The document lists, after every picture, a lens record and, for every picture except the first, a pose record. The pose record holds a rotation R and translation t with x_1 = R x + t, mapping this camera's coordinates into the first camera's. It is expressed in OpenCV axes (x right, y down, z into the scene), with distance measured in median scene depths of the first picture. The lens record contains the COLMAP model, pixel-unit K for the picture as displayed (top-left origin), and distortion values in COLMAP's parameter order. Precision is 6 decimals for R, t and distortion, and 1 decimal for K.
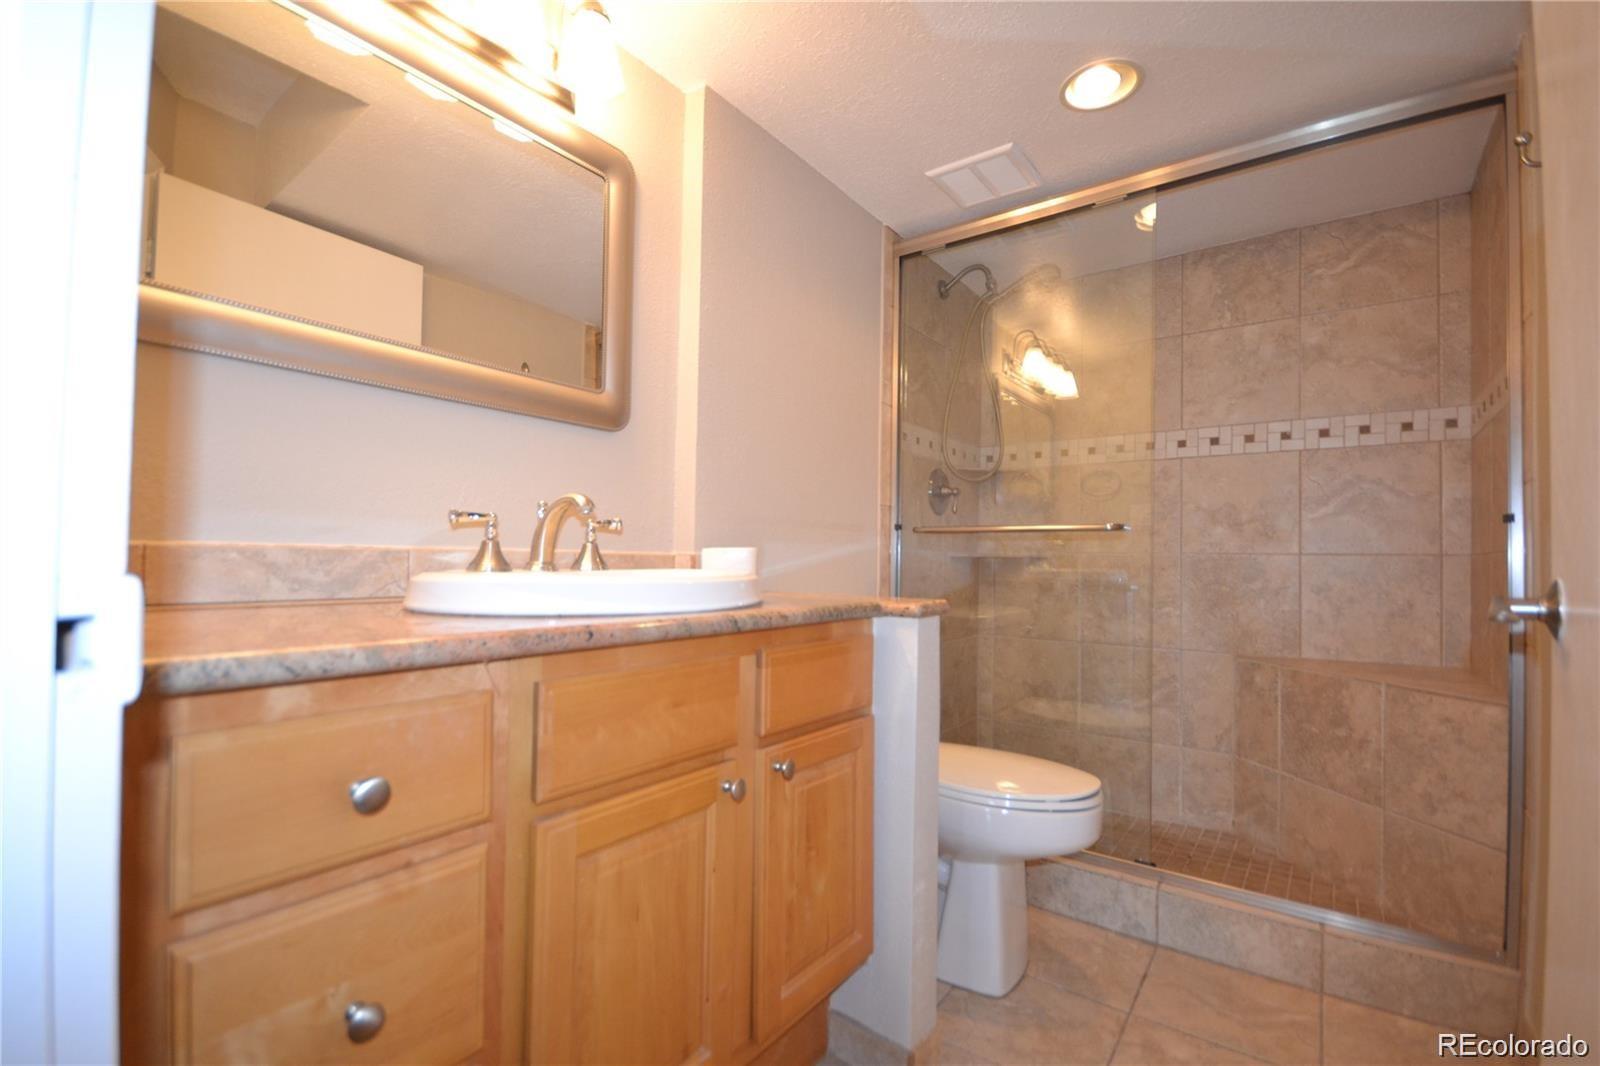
lens RADIAL K [[705.1, 0, 793.7], [0, 705.1, 545.0], [0, 0, 1]] dist [0.023692, -0.019062]
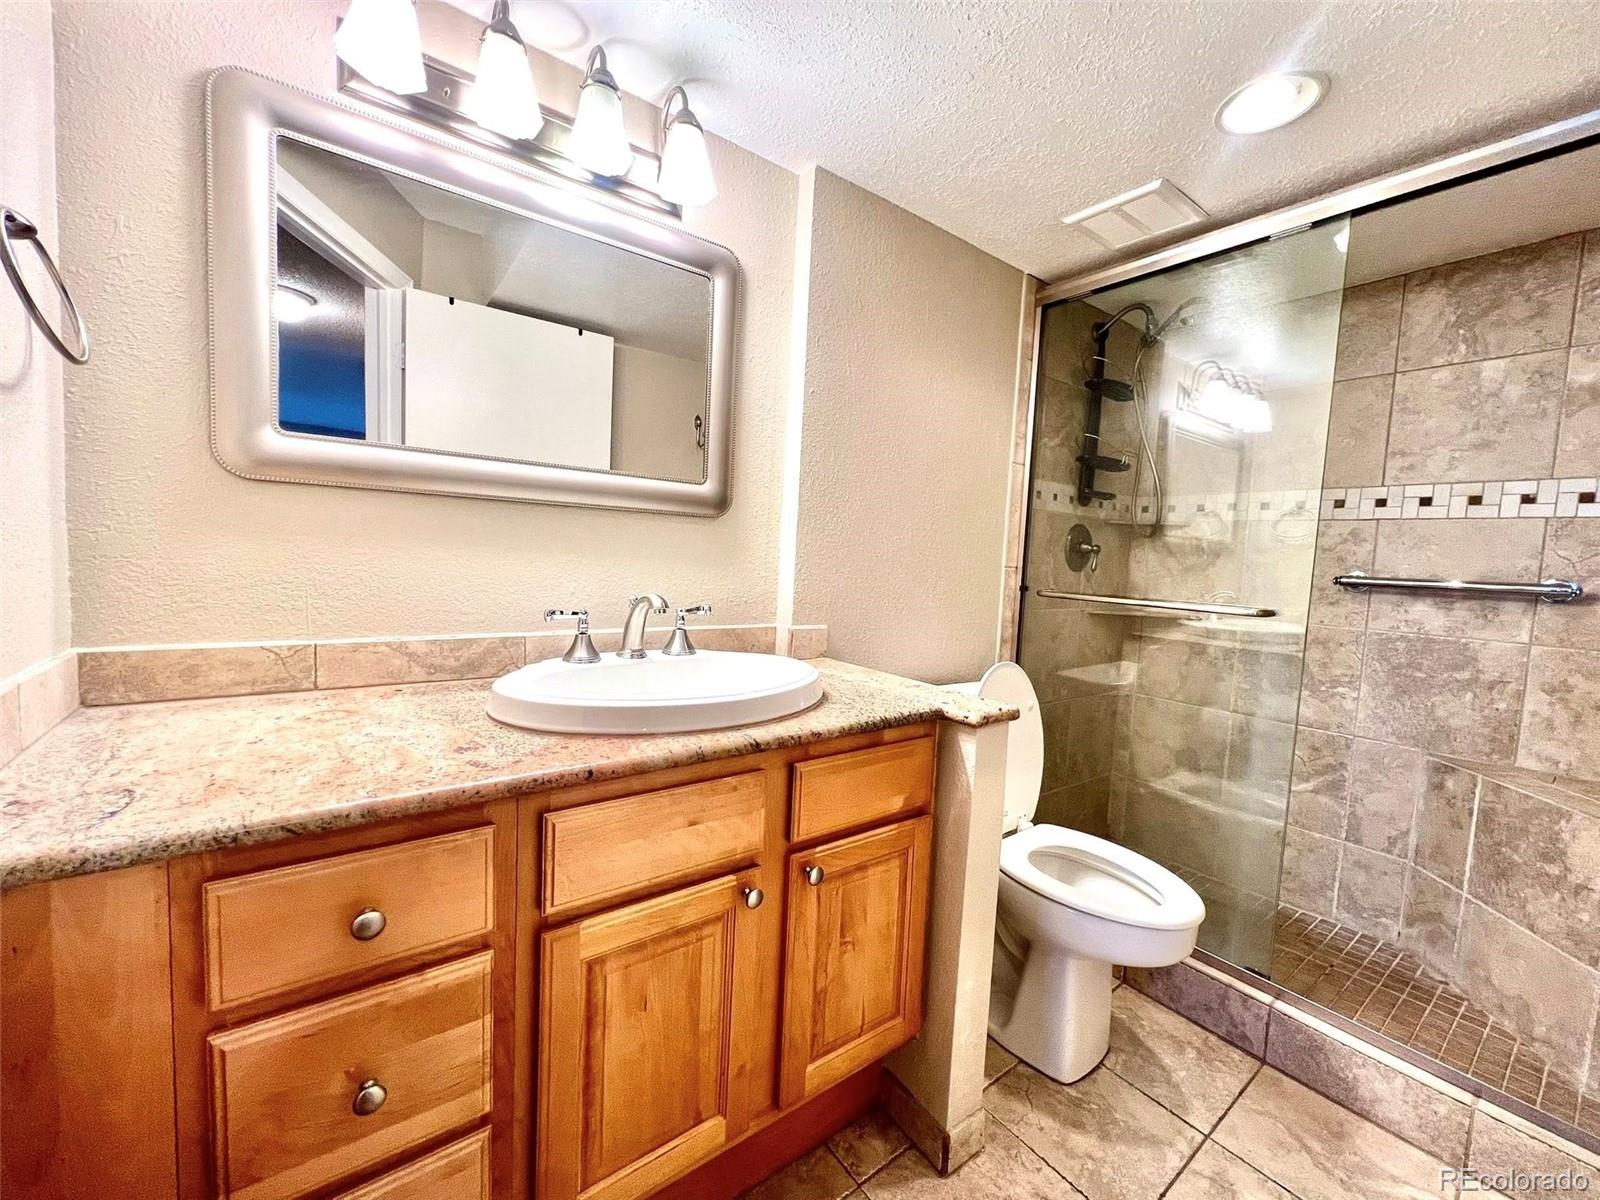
lens RADIAL K [[640.9, 0, 803.8], [0, 640.9, 600.9], [0, 0, 1]] dist [-0.000925, -0.000293]
pose [[0.960491, 0.050792, -0.273636, 0.105321], [-0.026973, 0.995566, 0.090120, -0.086035], [0.277000, -0.079179, 0.957602, 0.056732]]
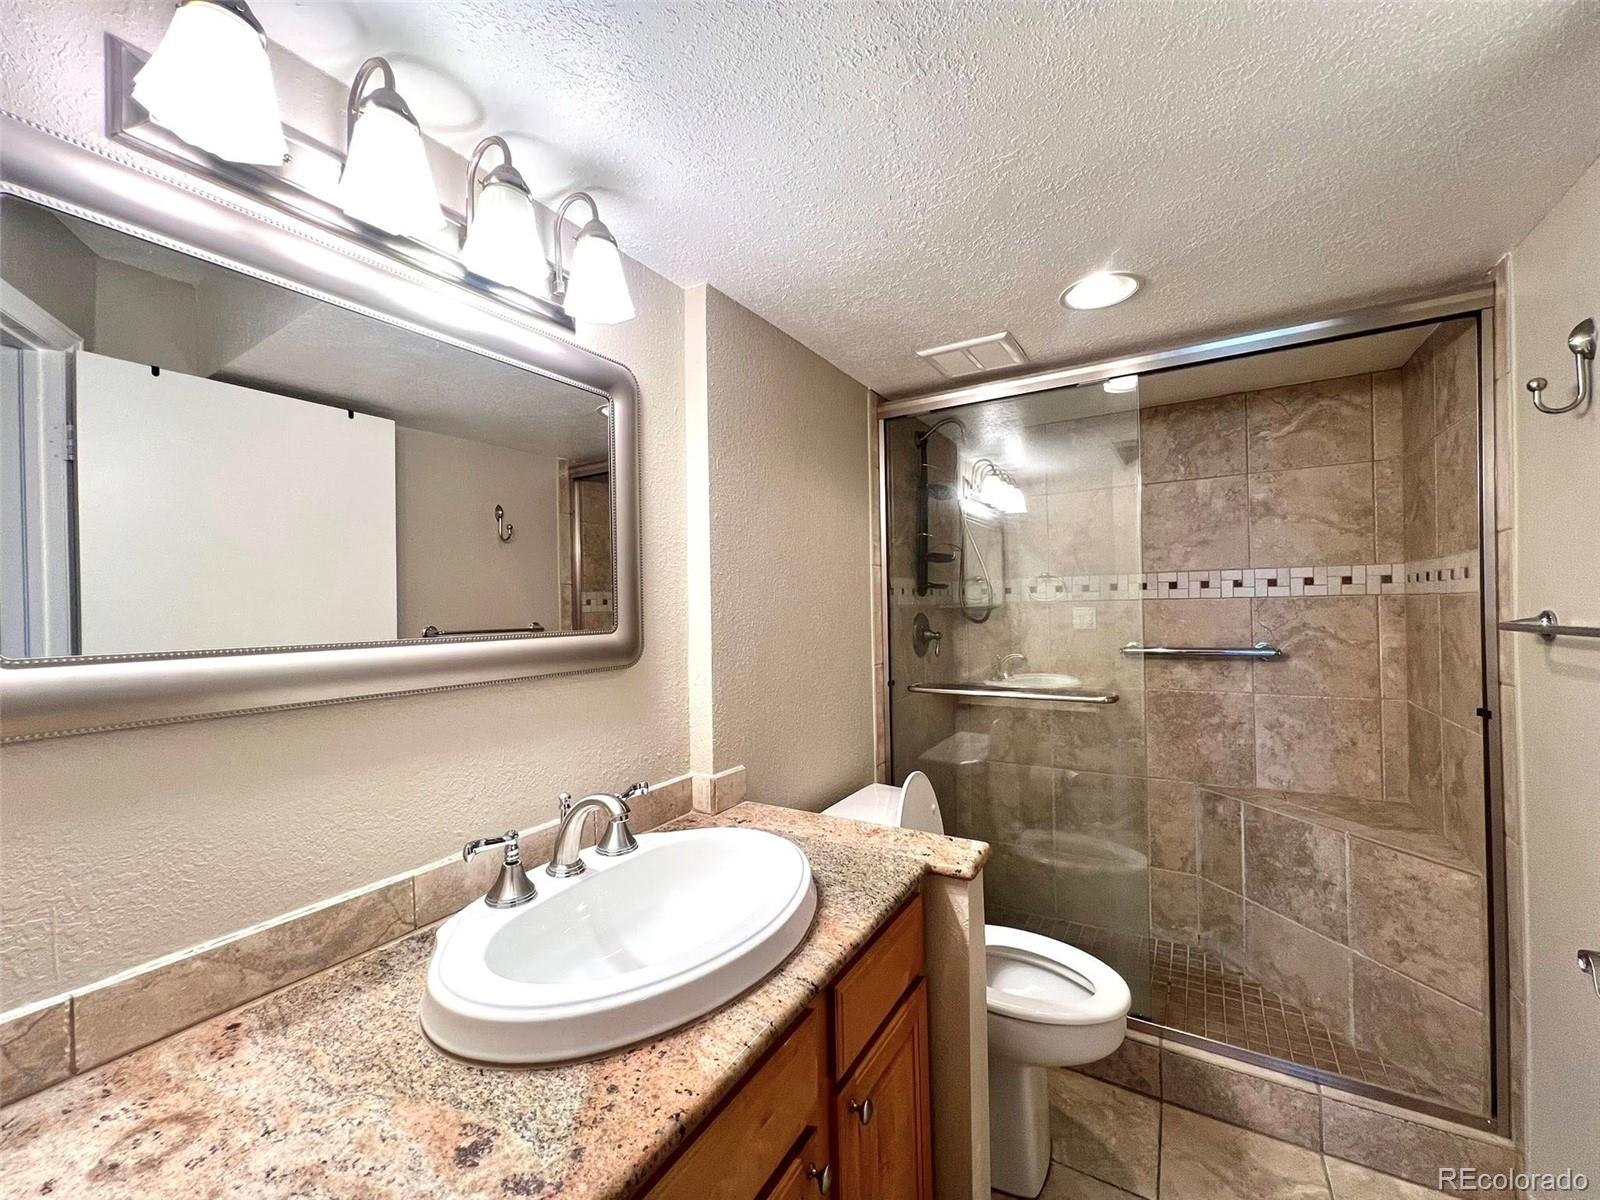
lens RADIAL K [[640.9, 0, 803.8], [0, 640.9, 600.9], [0, 0, 1]] dist [-0.000925, -0.000293]
pose [[0.994404, -0.034210, 0.099955, -0.072051], [0.032833, 0.999342, 0.015390, -0.174778], [-0.100415, -0.012022, 0.994873, 0.095025]]
